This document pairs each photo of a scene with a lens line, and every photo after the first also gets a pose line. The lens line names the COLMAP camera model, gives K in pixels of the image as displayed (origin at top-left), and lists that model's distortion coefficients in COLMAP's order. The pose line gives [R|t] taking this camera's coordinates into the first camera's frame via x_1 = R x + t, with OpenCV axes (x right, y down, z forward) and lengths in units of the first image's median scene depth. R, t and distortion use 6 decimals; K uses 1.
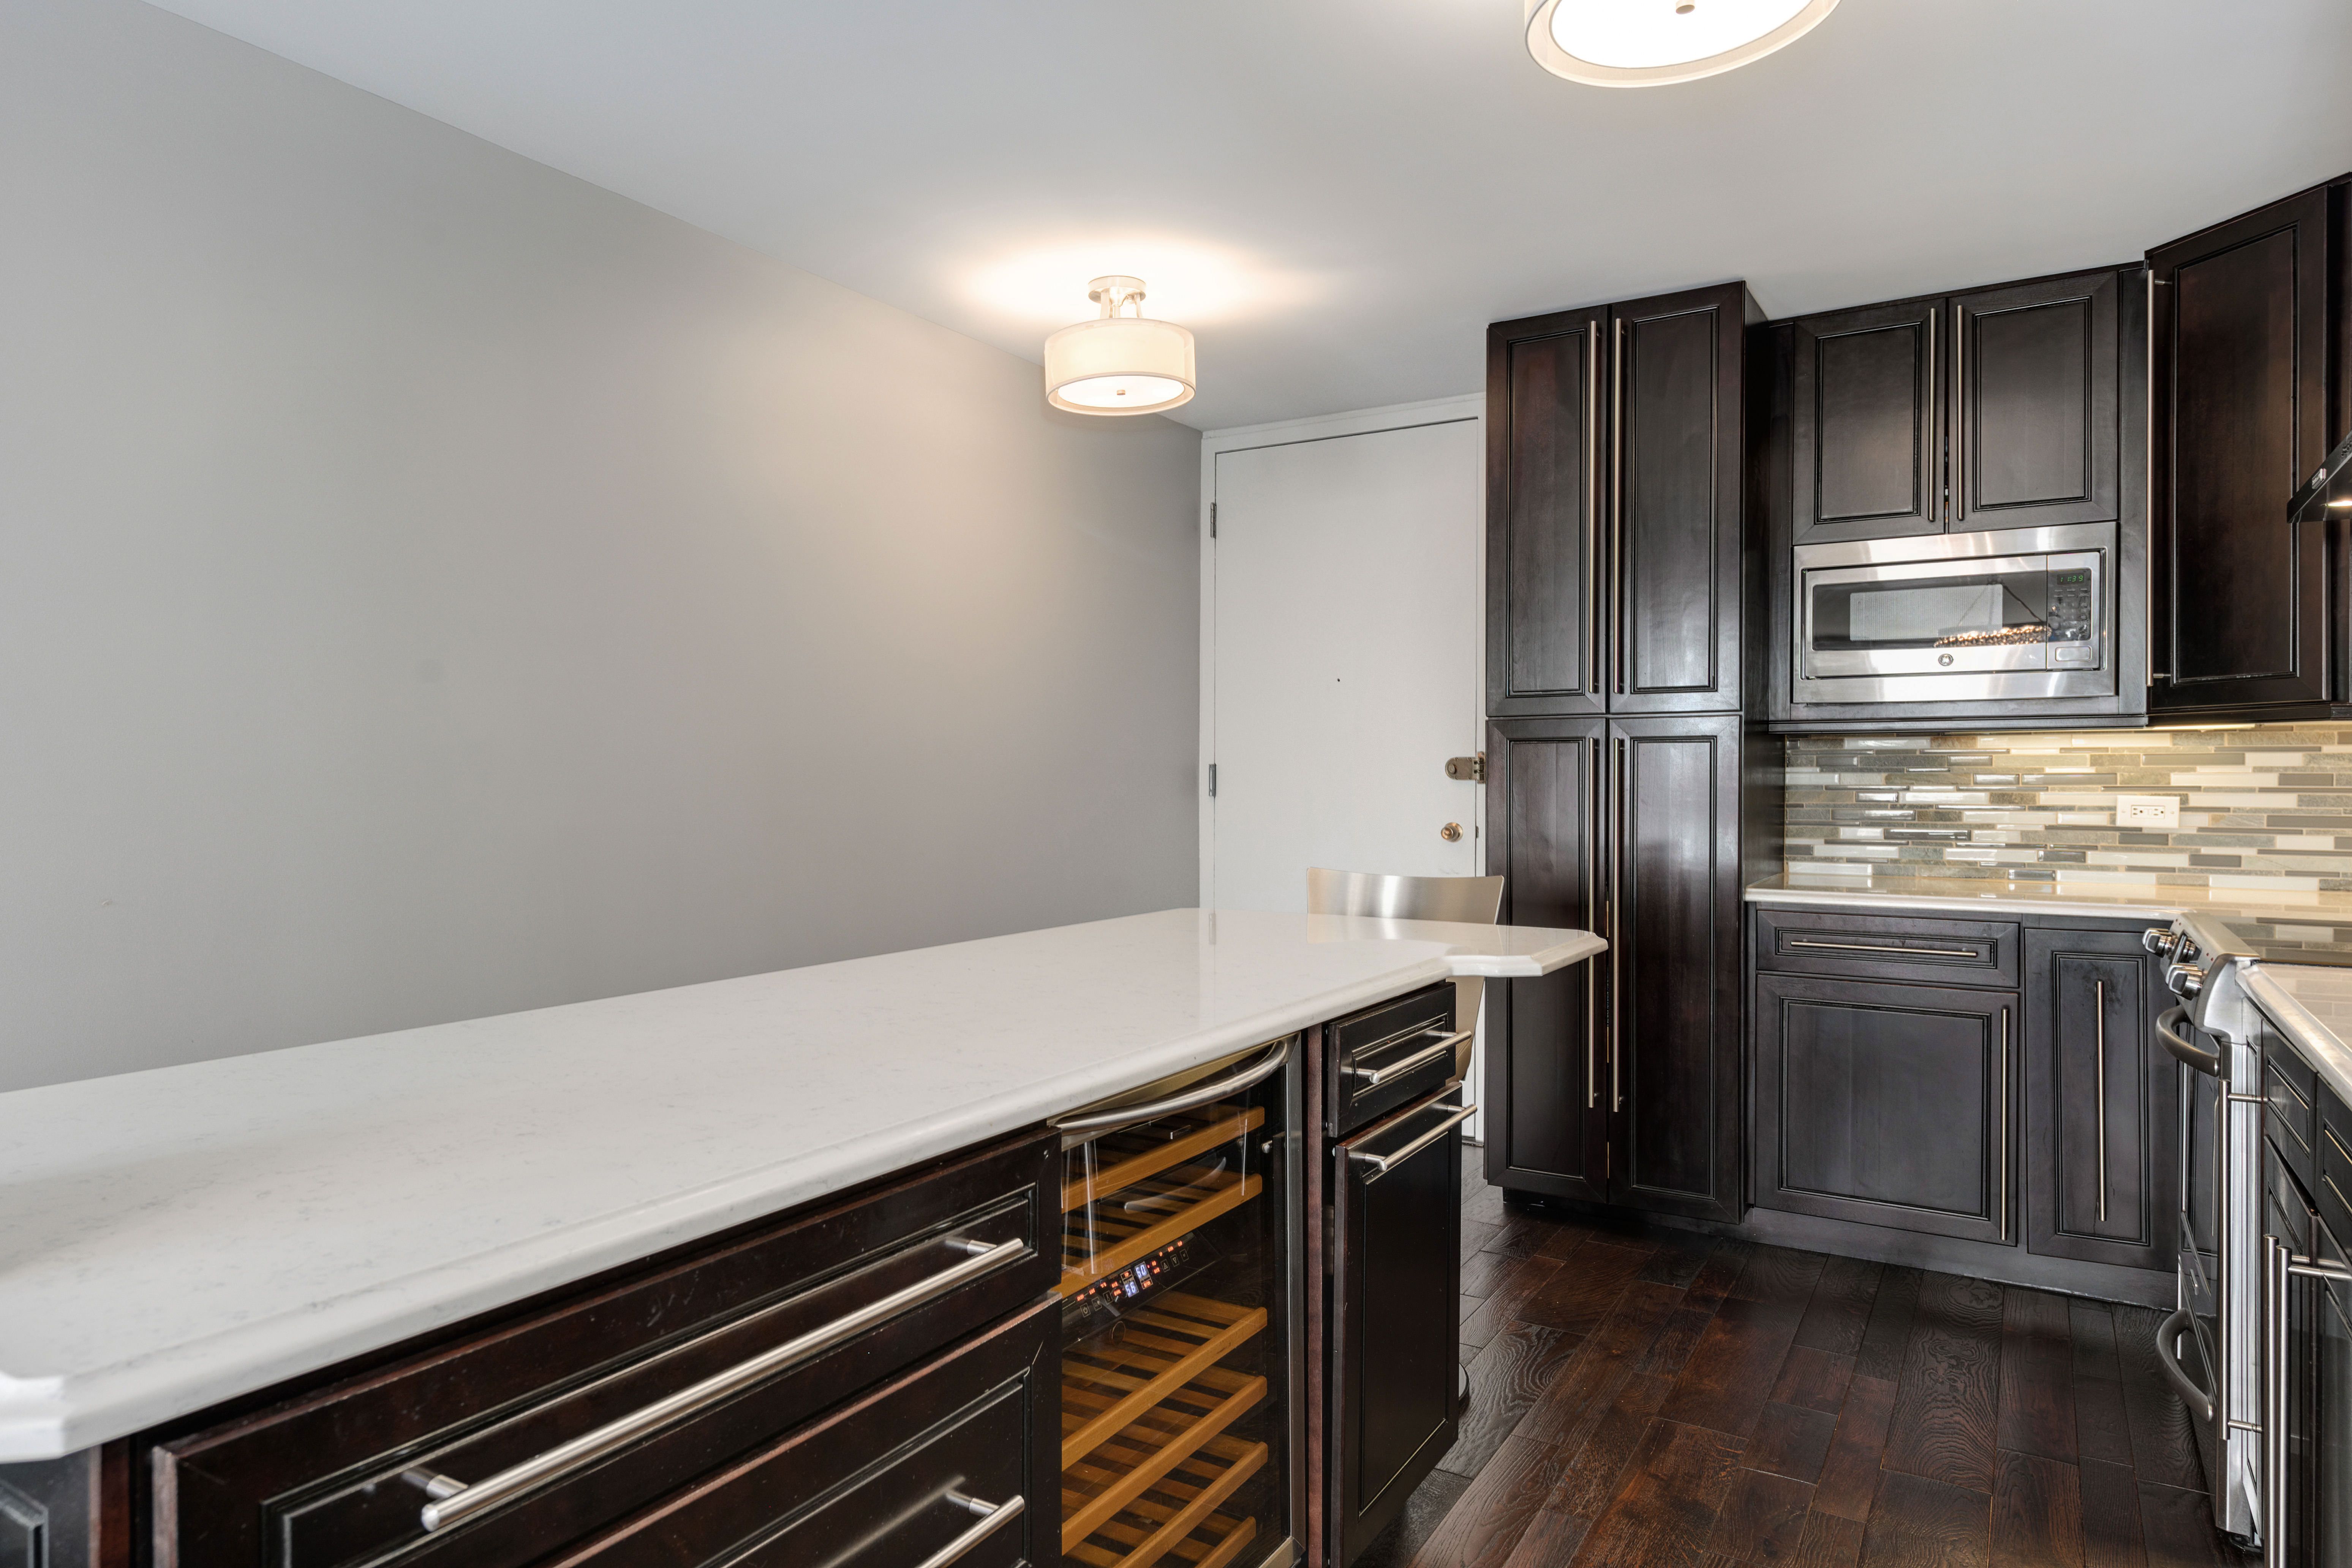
lens RADIAL K [[1316.1, 0, 1171.6], [0, 1316.1, 769.8], [0, 0, 1]] dist [0.008579, 0.000108]
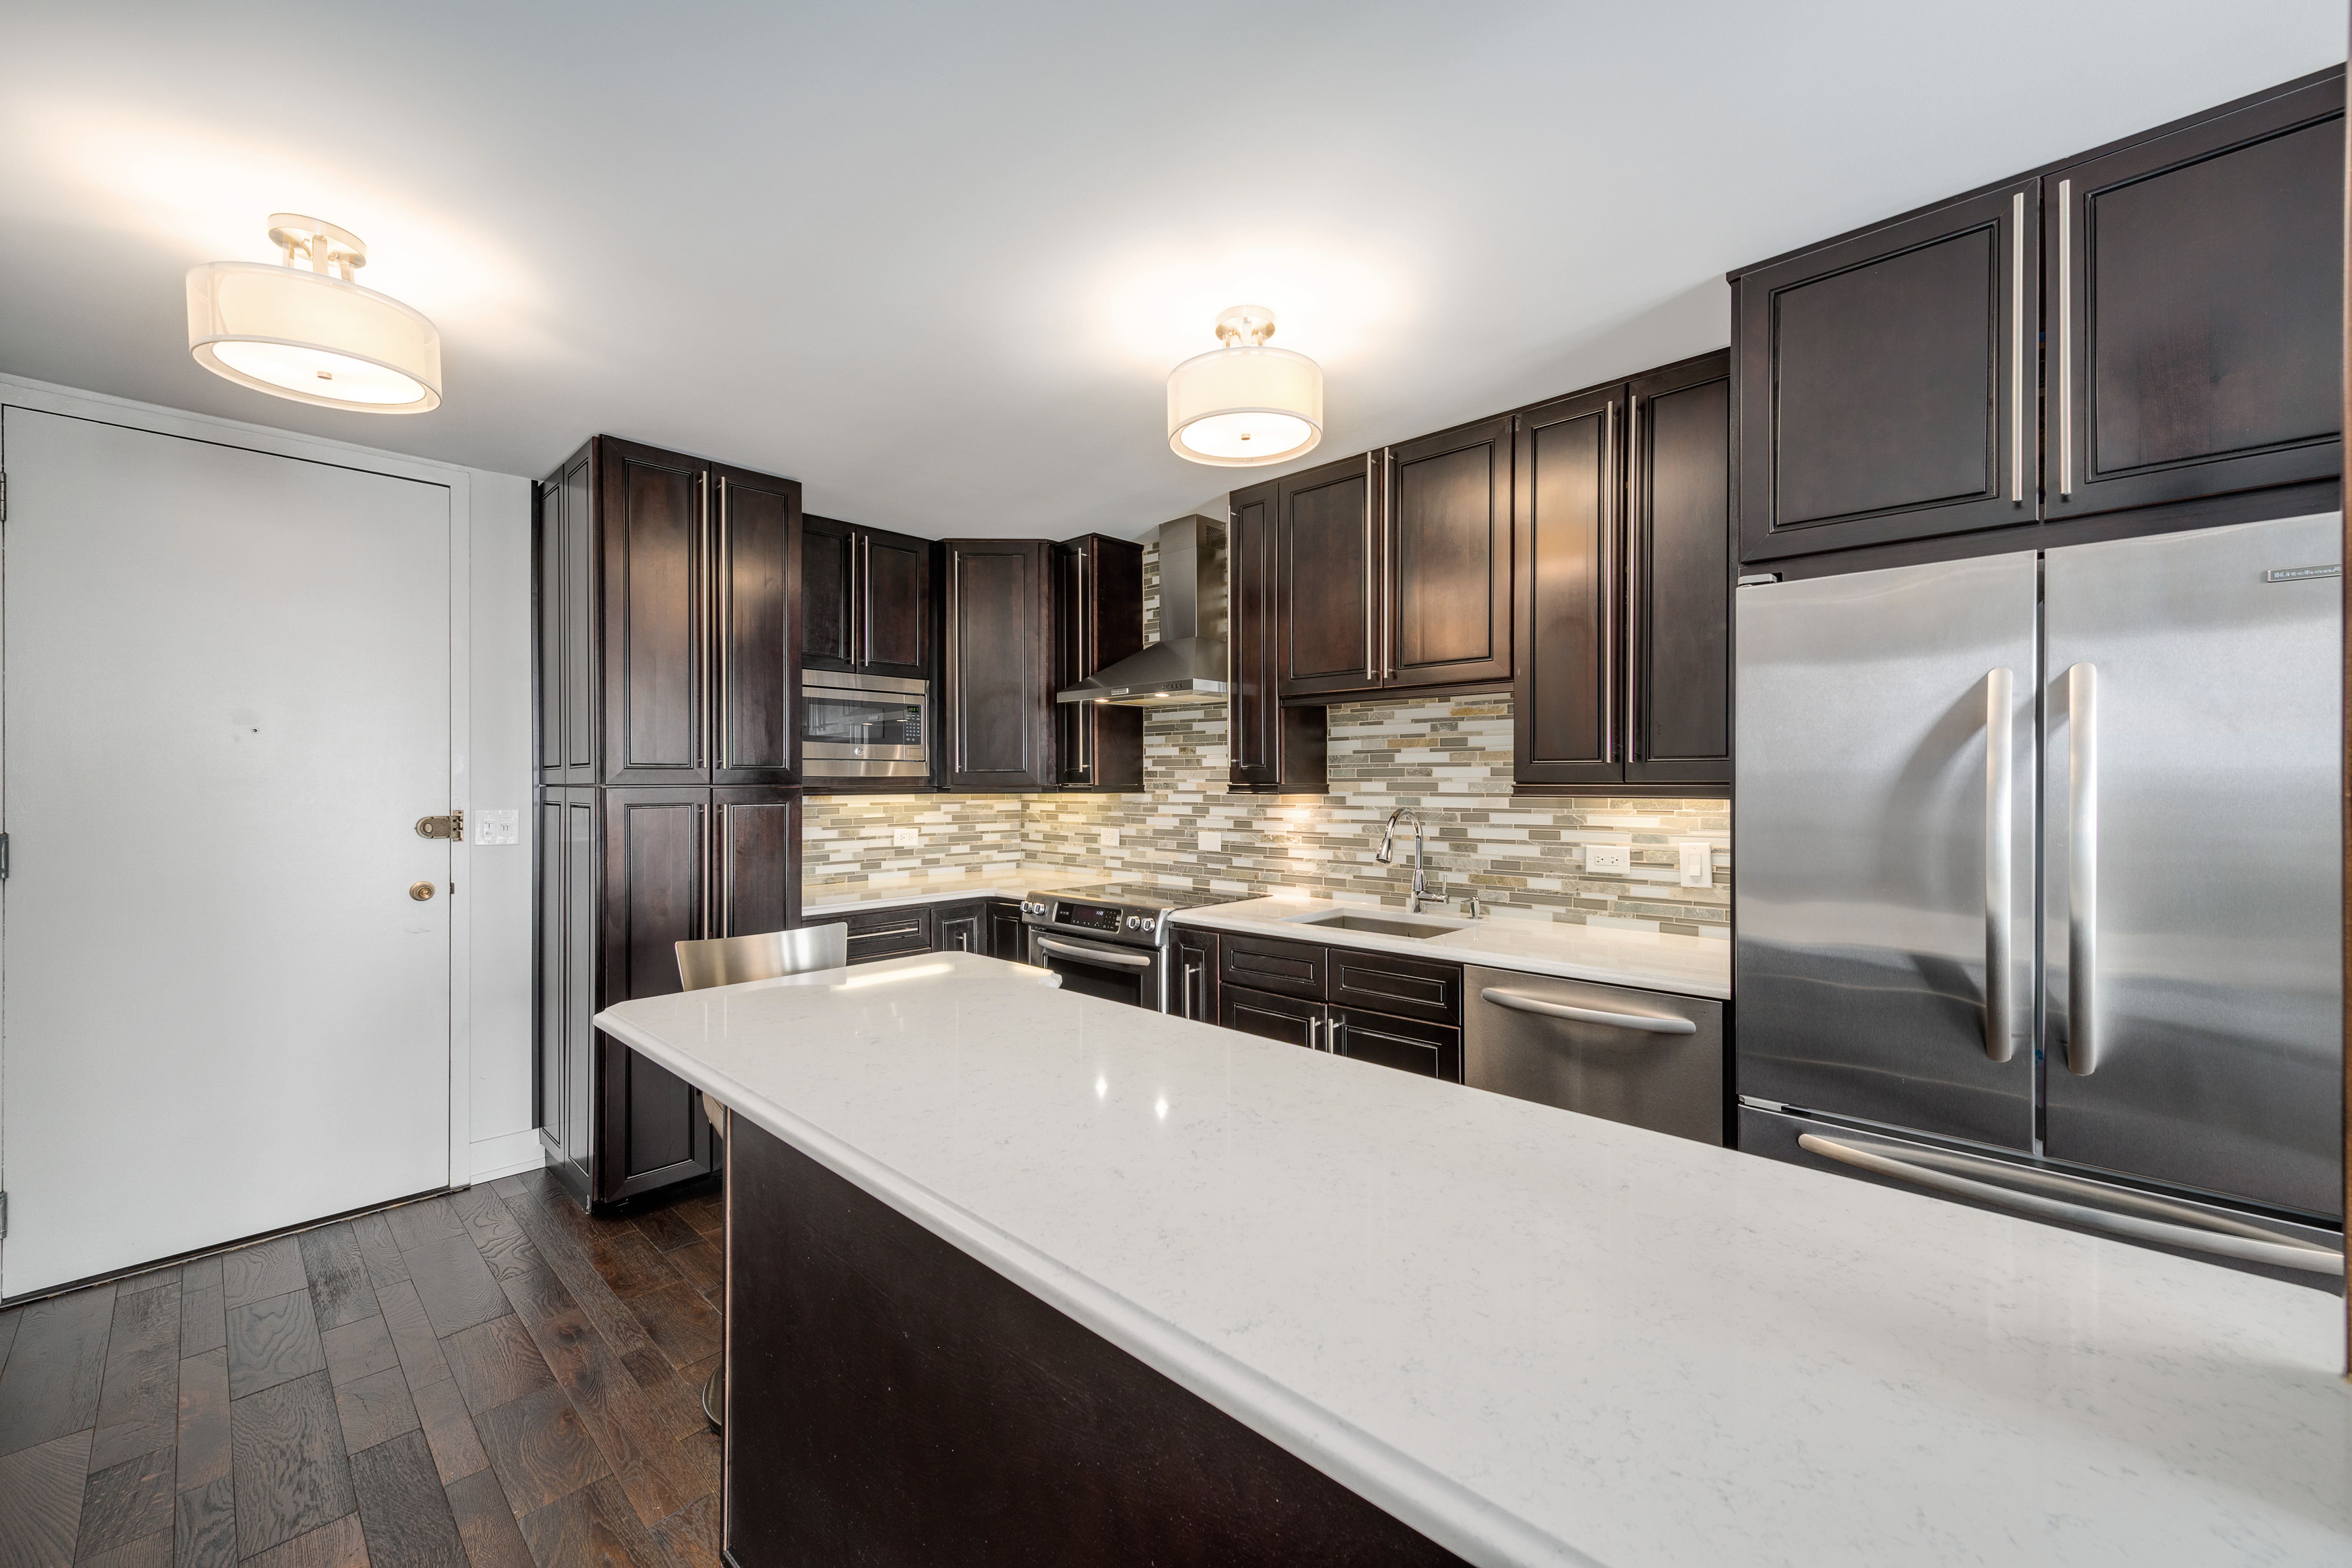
lens RADIAL K [[932.4, 0, 1176.0], [0, 932.4, 784.0], [0, 0, 1]] dist [0.008661, -0.000046]
pose [[0.198332, 0.000166, 0.980135, -0.456207], [0.006330, 0.999979, -0.001450, -0.038380], [-0.980114, 0.006492, 0.198327, 0.382385]]
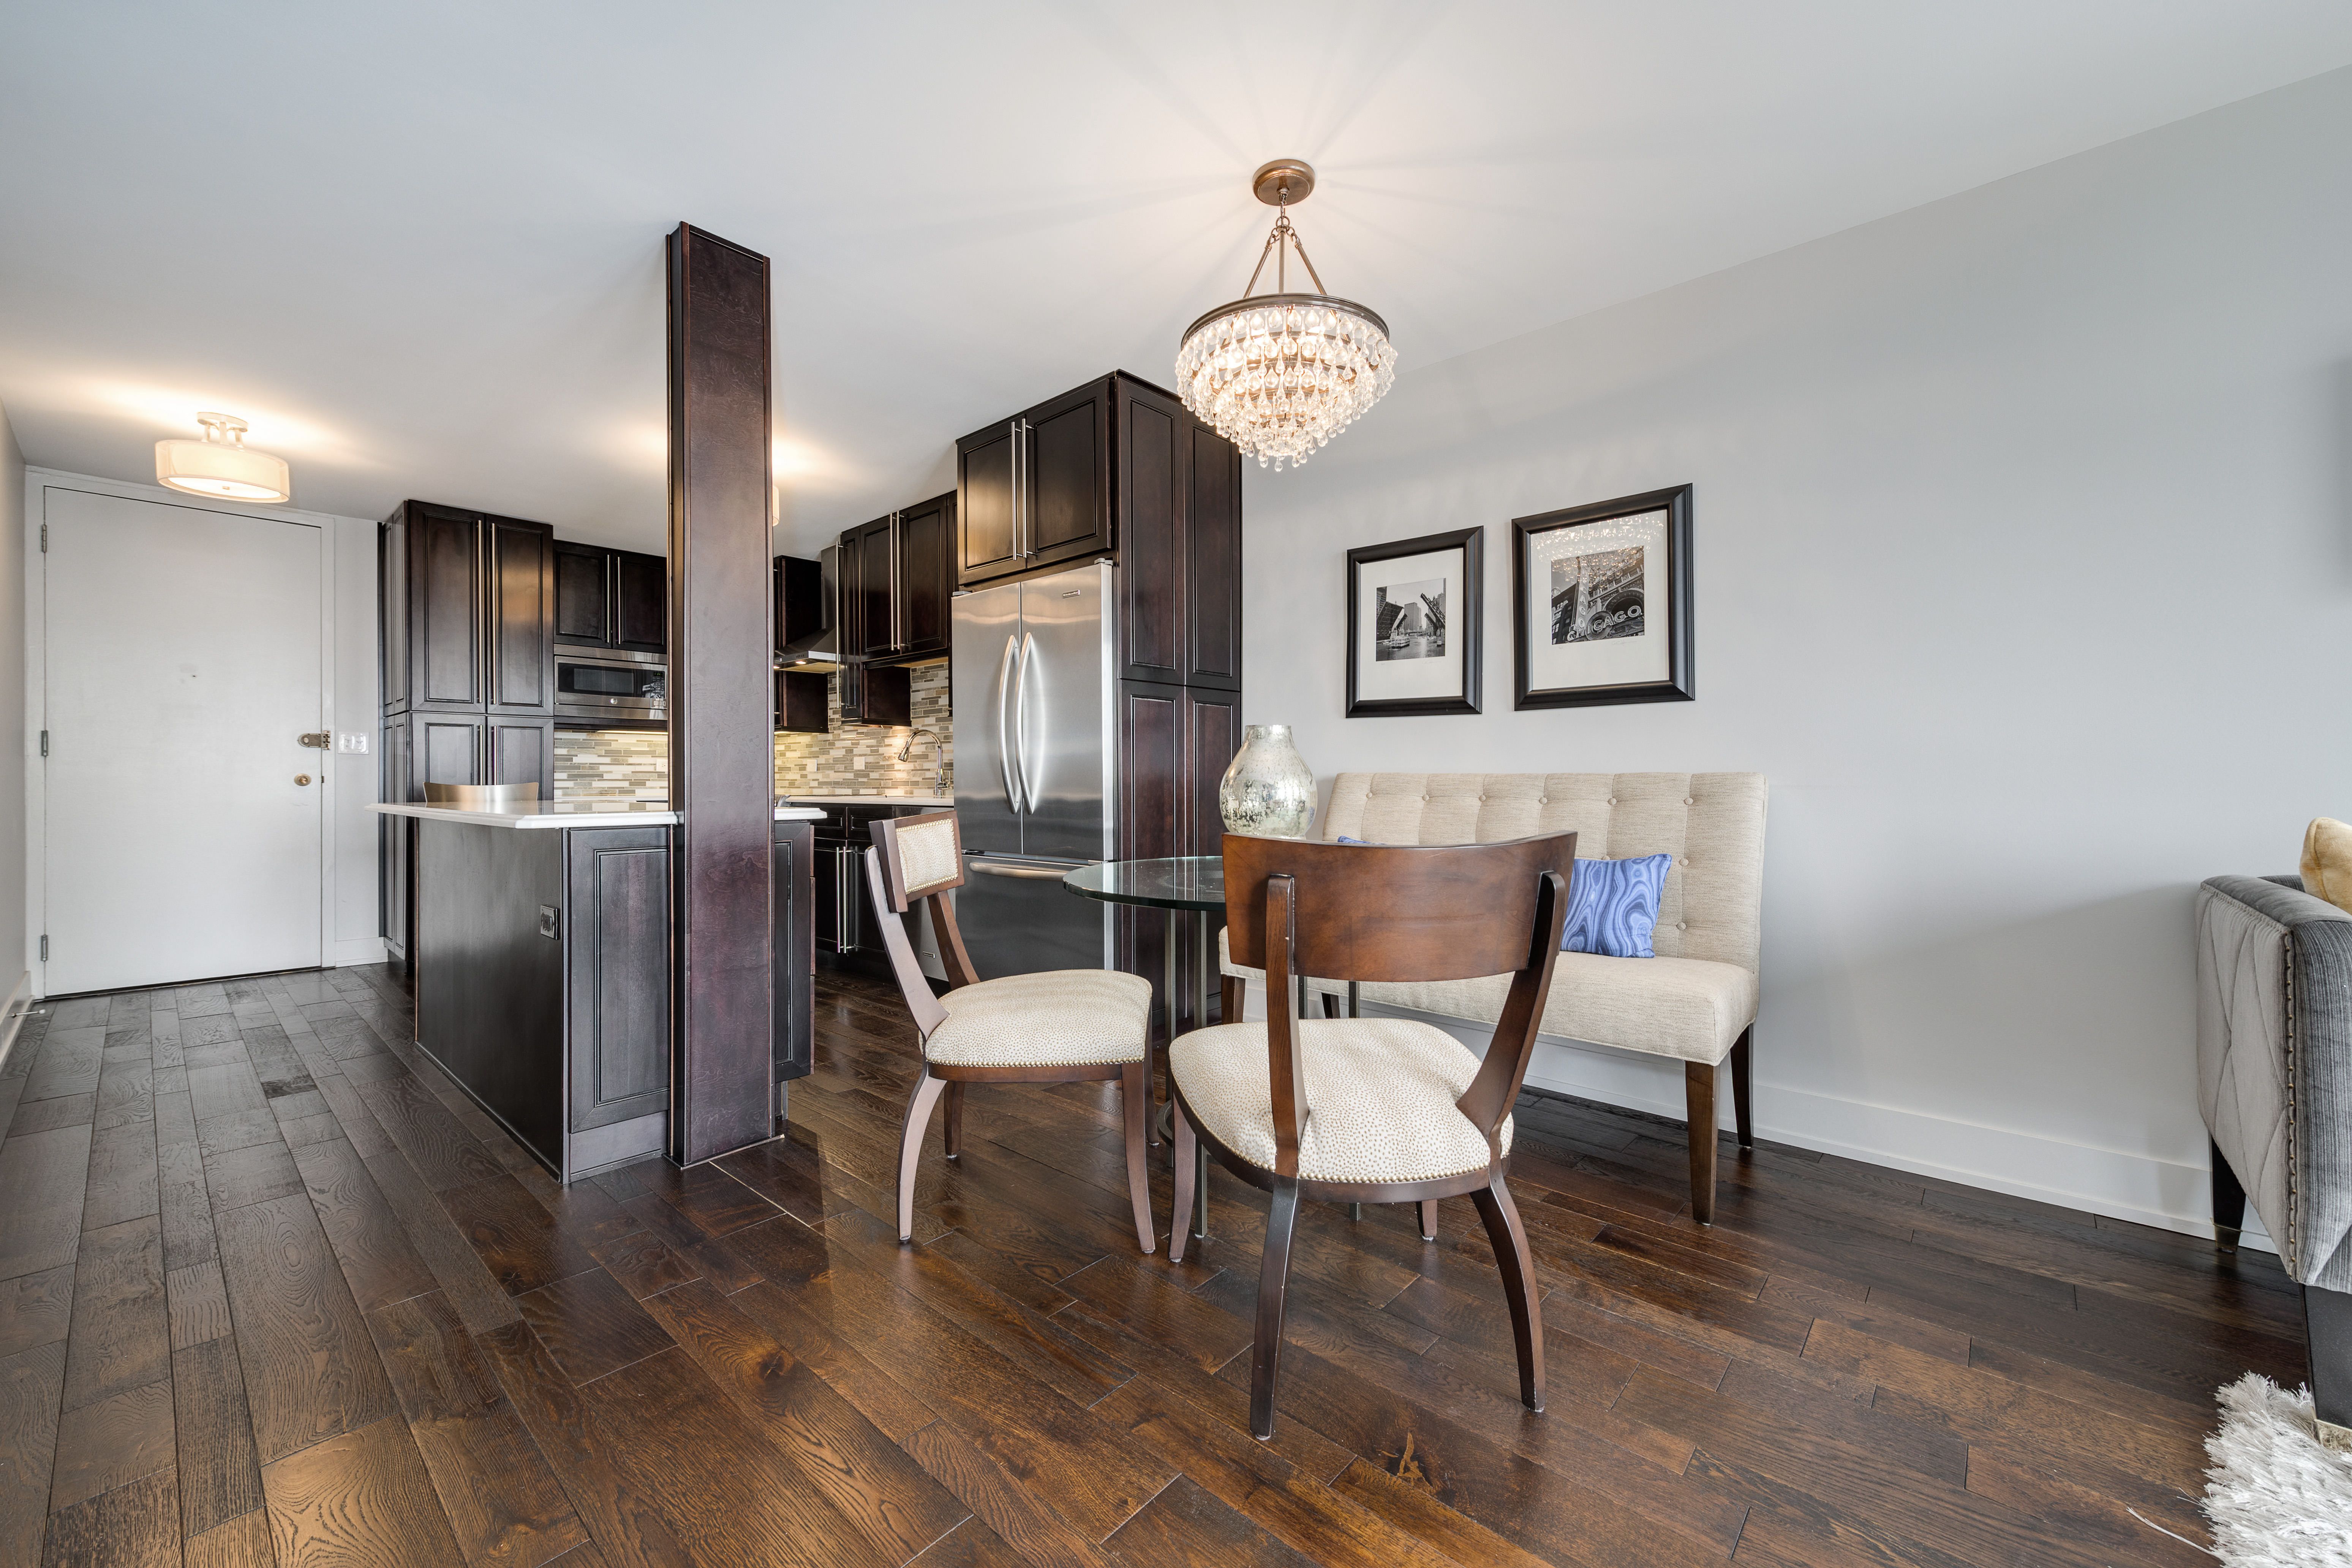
lens RADIAL K [[921.6, 0, 1180.7], [0, 921.6, 782.7], [0, 0, 1]] dist [0.000814, -0.000059]
pose [[0.165602, -0.001412, 0.986192, -0.900210], [0.006522, 0.999979, 0.000336, 0.072535], [-0.986171, 0.006377, 0.165608, -0.307155]]
